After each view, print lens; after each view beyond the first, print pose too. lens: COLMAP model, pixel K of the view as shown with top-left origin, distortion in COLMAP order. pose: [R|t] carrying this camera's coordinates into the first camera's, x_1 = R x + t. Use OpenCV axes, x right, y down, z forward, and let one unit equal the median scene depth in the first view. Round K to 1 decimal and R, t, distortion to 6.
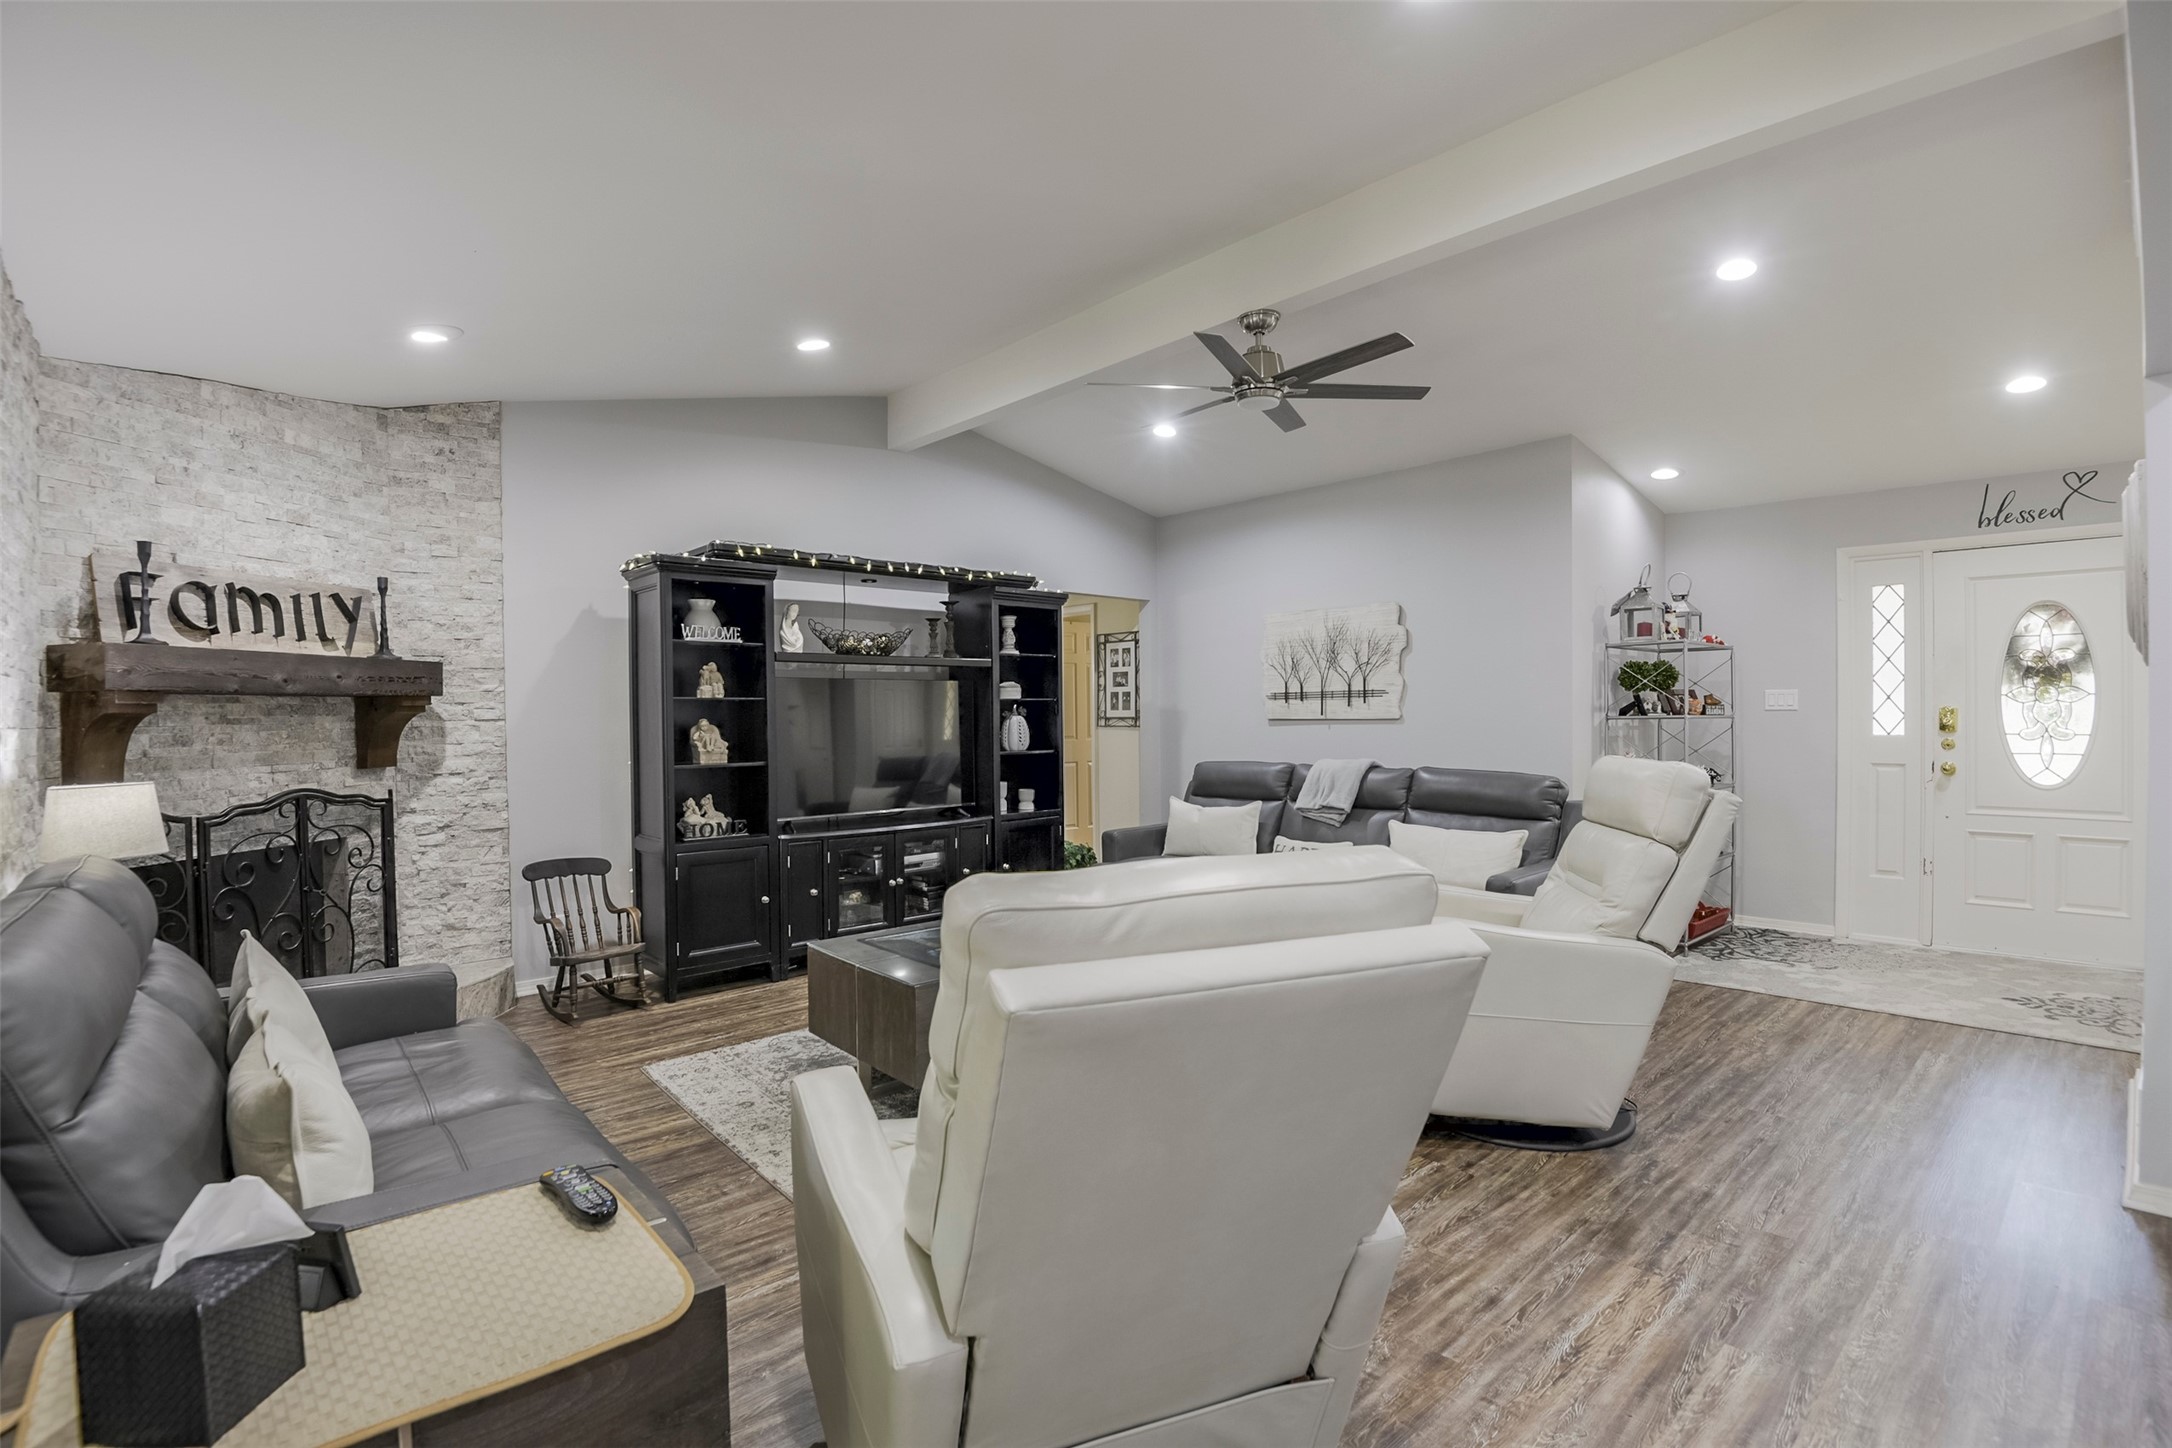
lens RADIAL K [[1010.2, 0, 1080.7], [0, 1010.2, 722.3], [0, 0, 1]] dist [-0.002484, -0.027342]
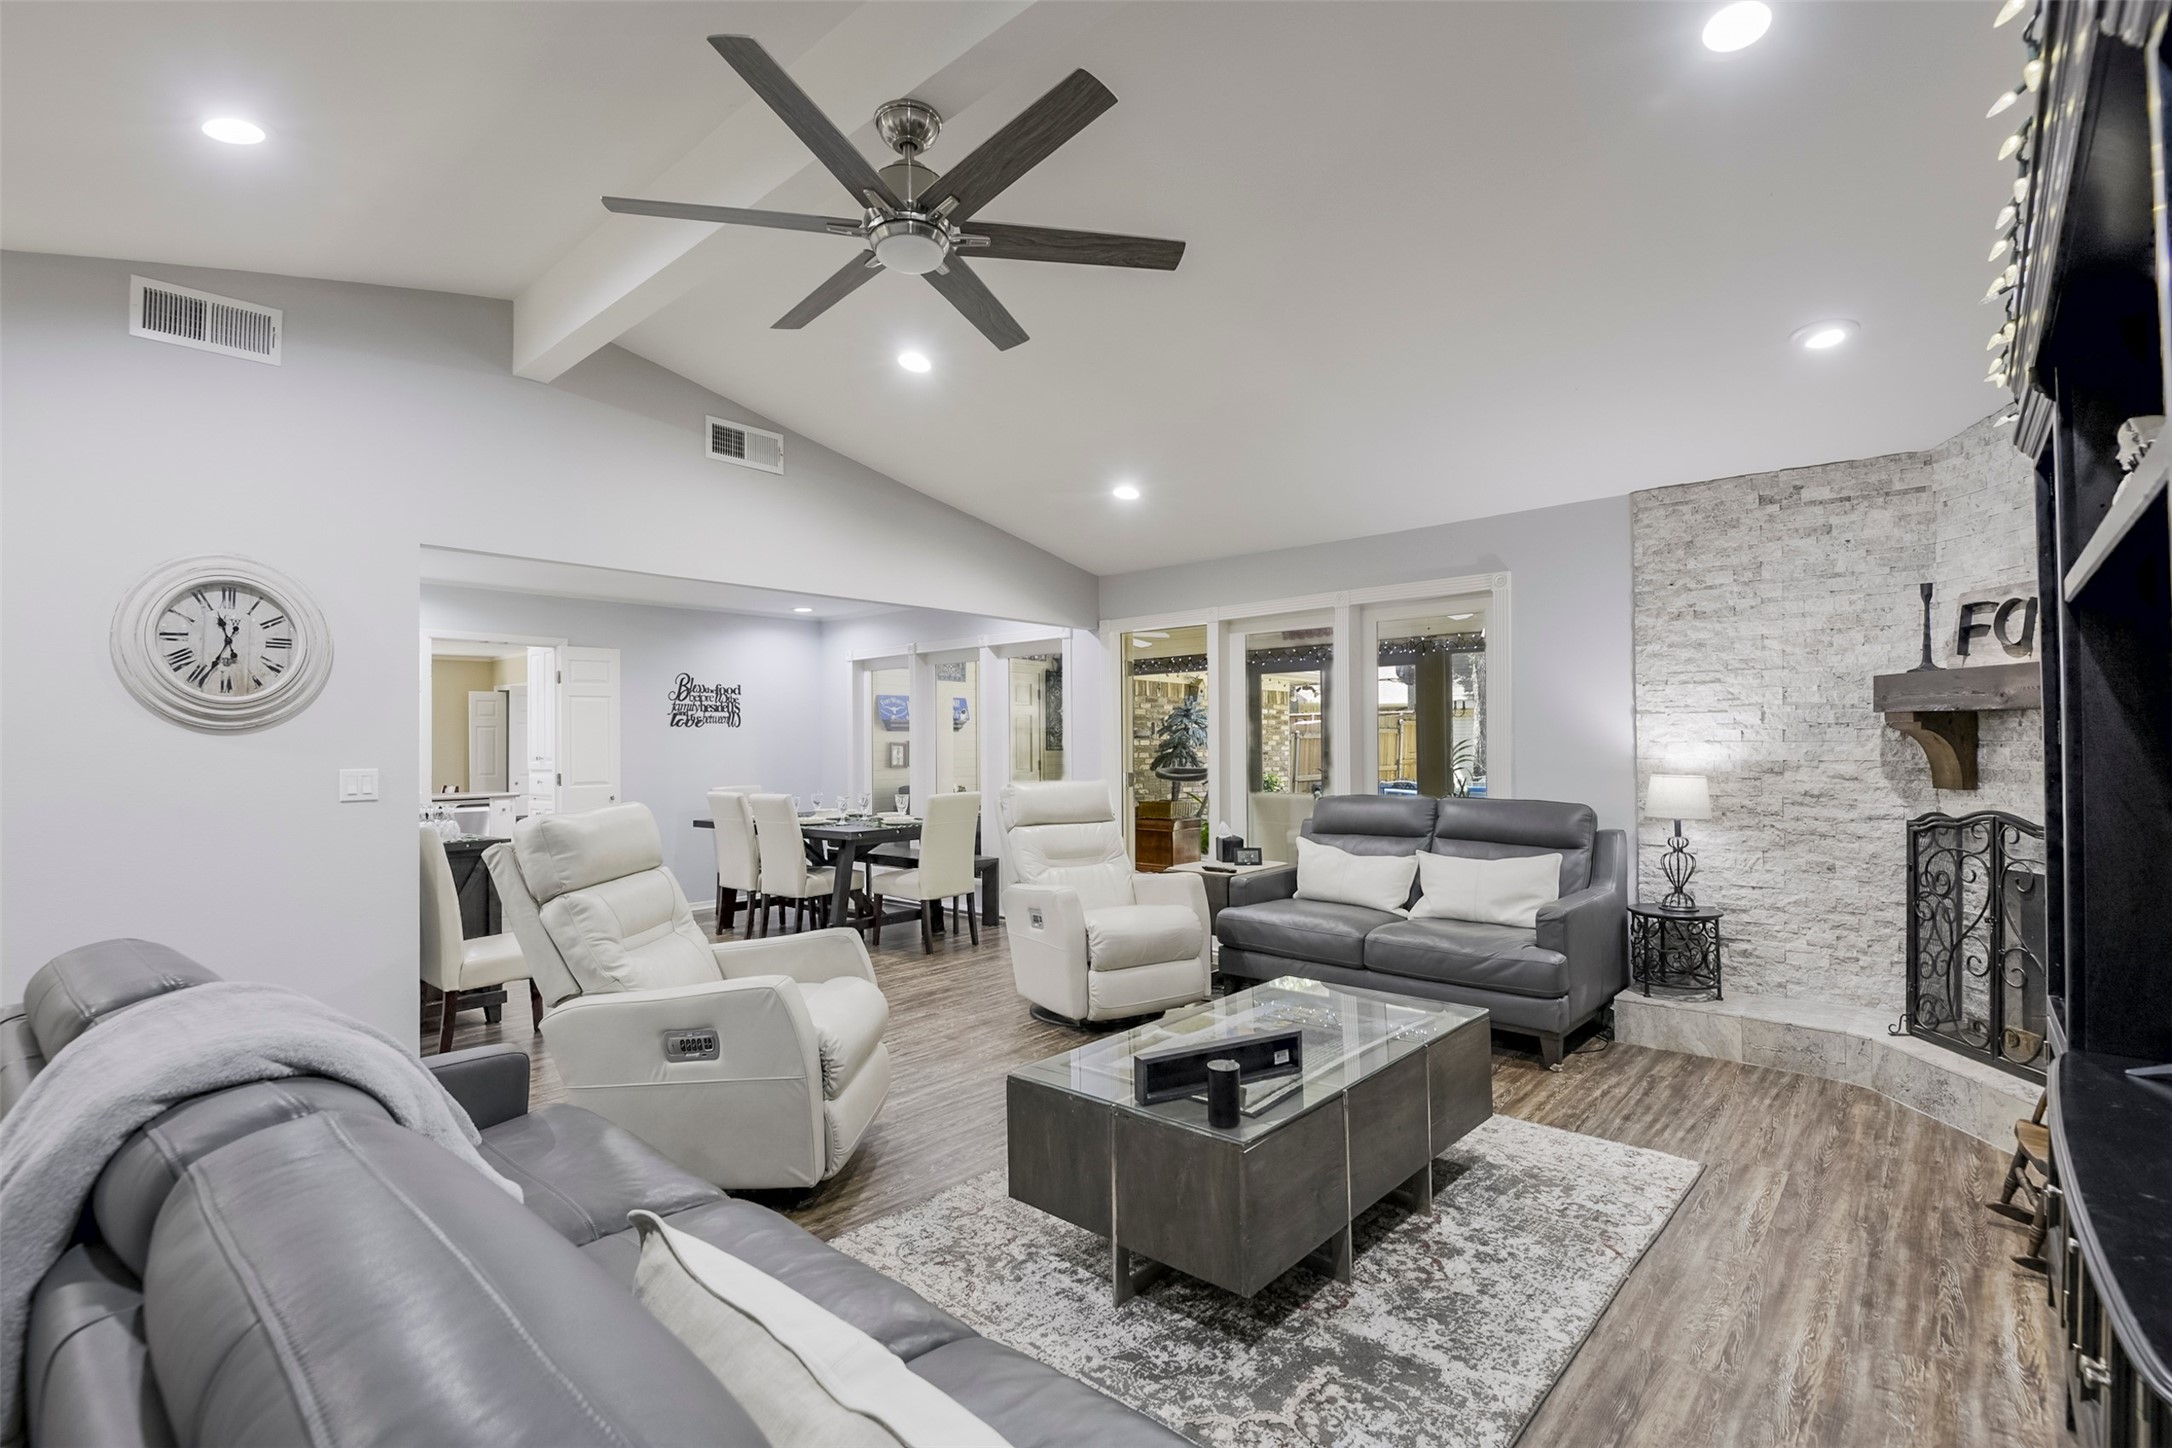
lens RADIAL K [[994.5, 0, 1088.4], [0, 994.5, 730.8], [0, 0, 1]] dist [0.000131, -0.022435]
pose [[-0.993761, 0.020704, -0.109592, 0.154466], [0.020940, 0.999780, -0.001001, -0.024068], [0.109547, -0.003289, -0.993976, 1.801965]]
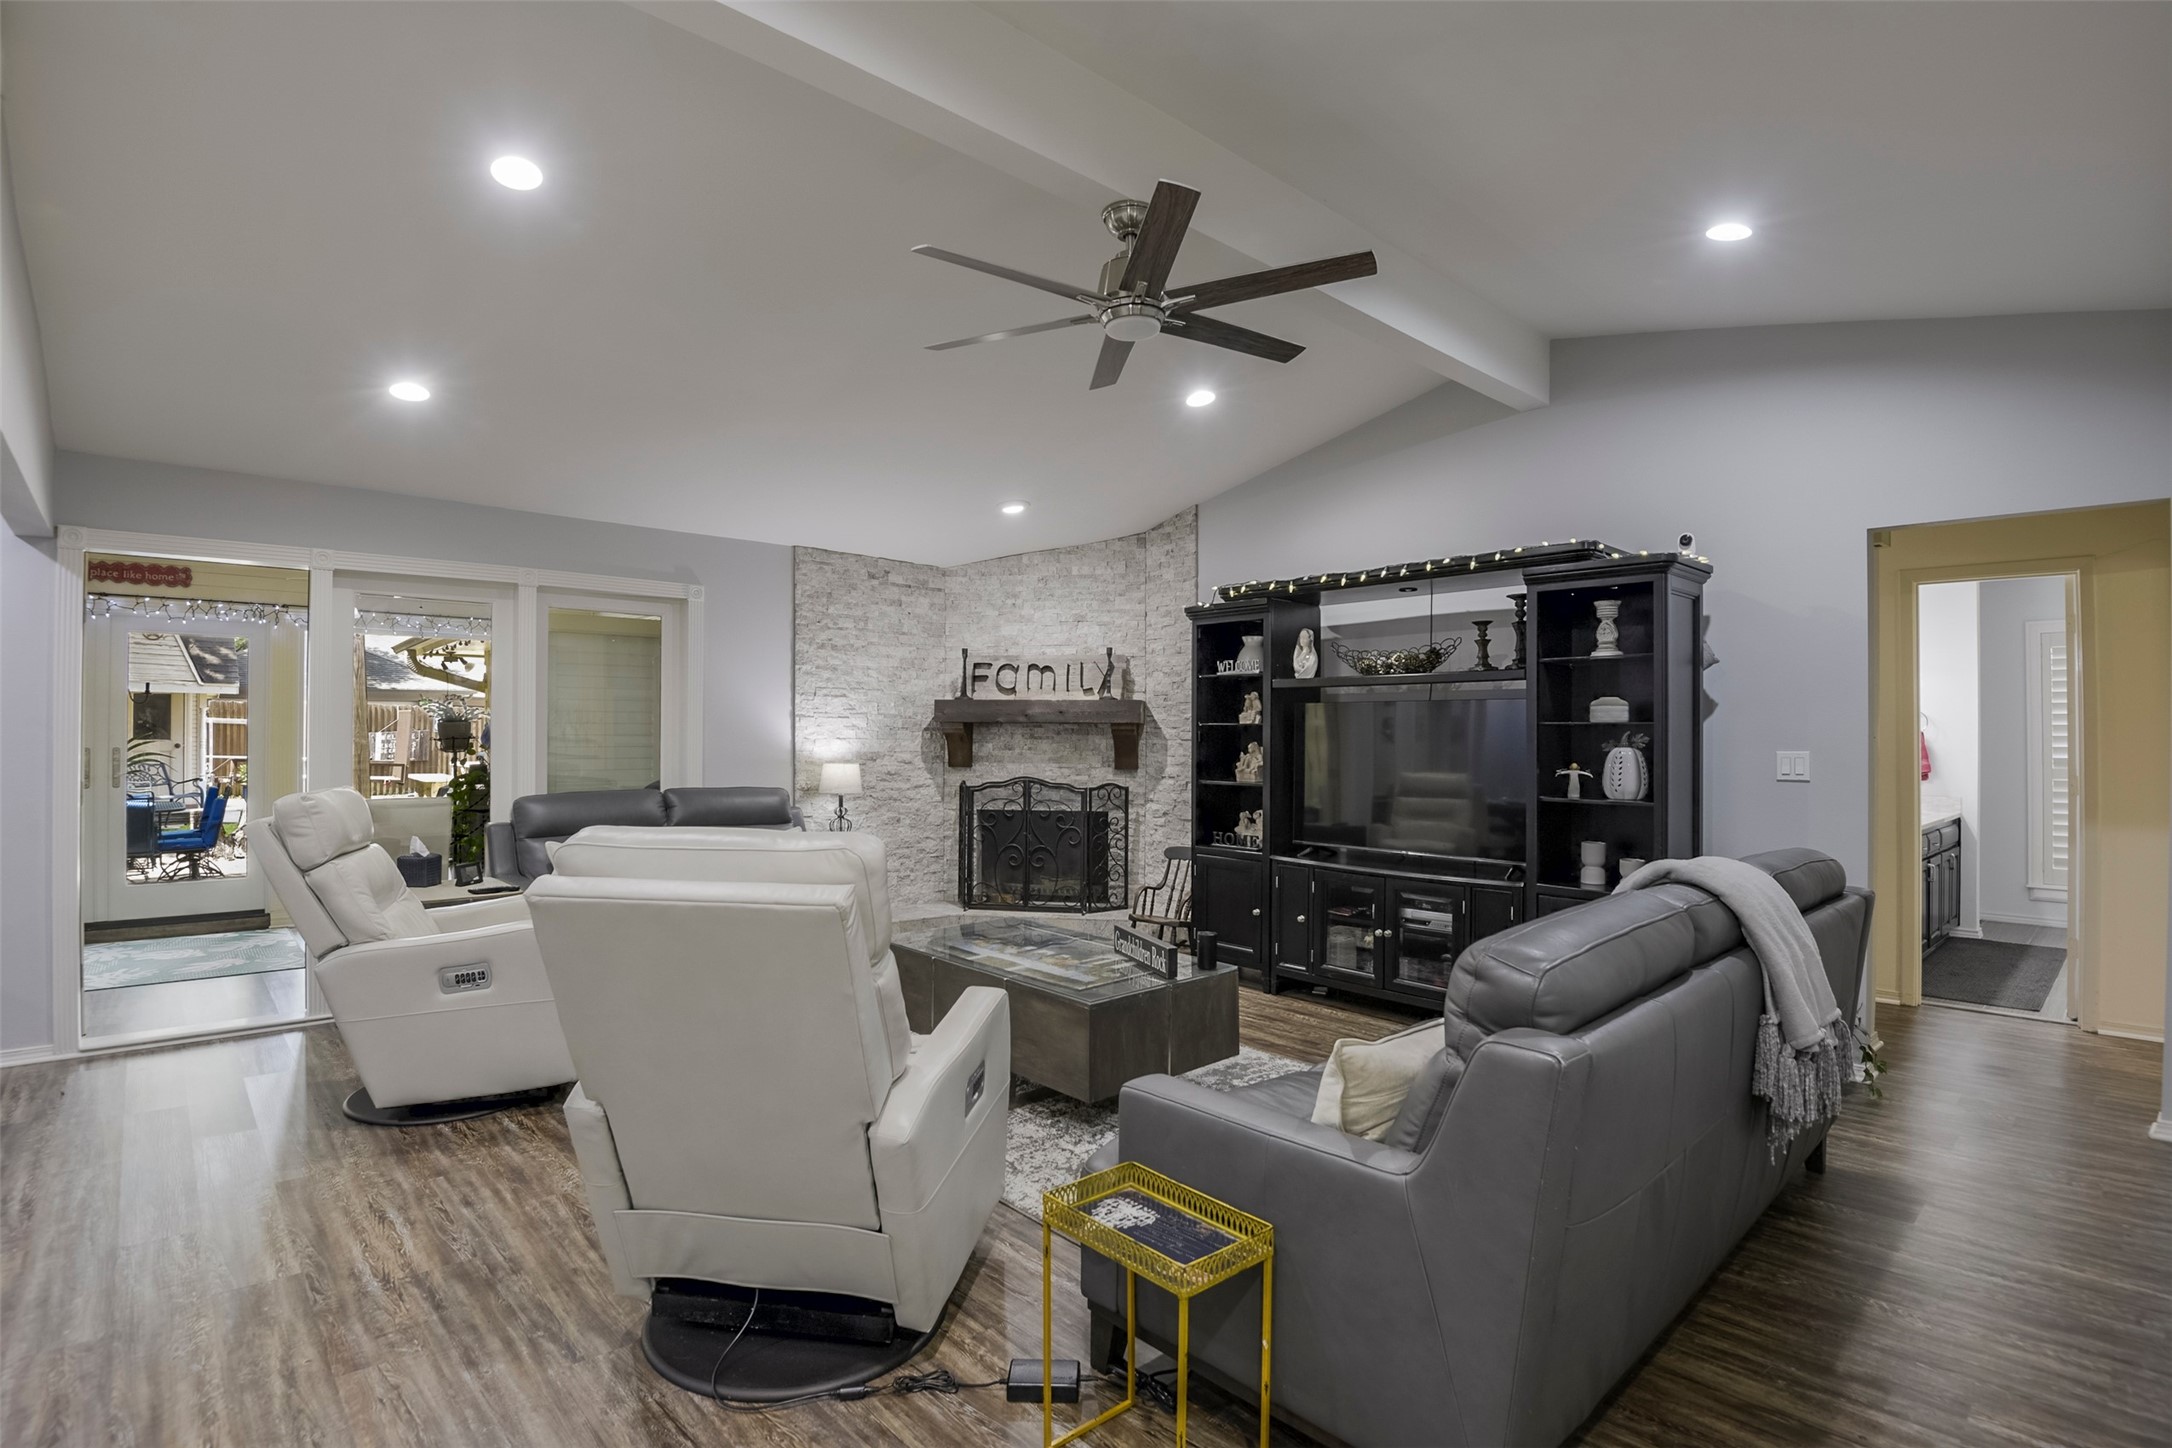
lens RADIAL K [[1037.7, 0, 1073.0], [0, 1037.7, 726.2], [0, 0, 1]] dist [-0.002708, -0.021786]
pose [[0.000004, 0.003292, -0.999995, 1.050884], [-0.015273, 0.999878, 0.003292, -0.029444], [0.999883, 0.015273, 0.000054, 1.074606]]
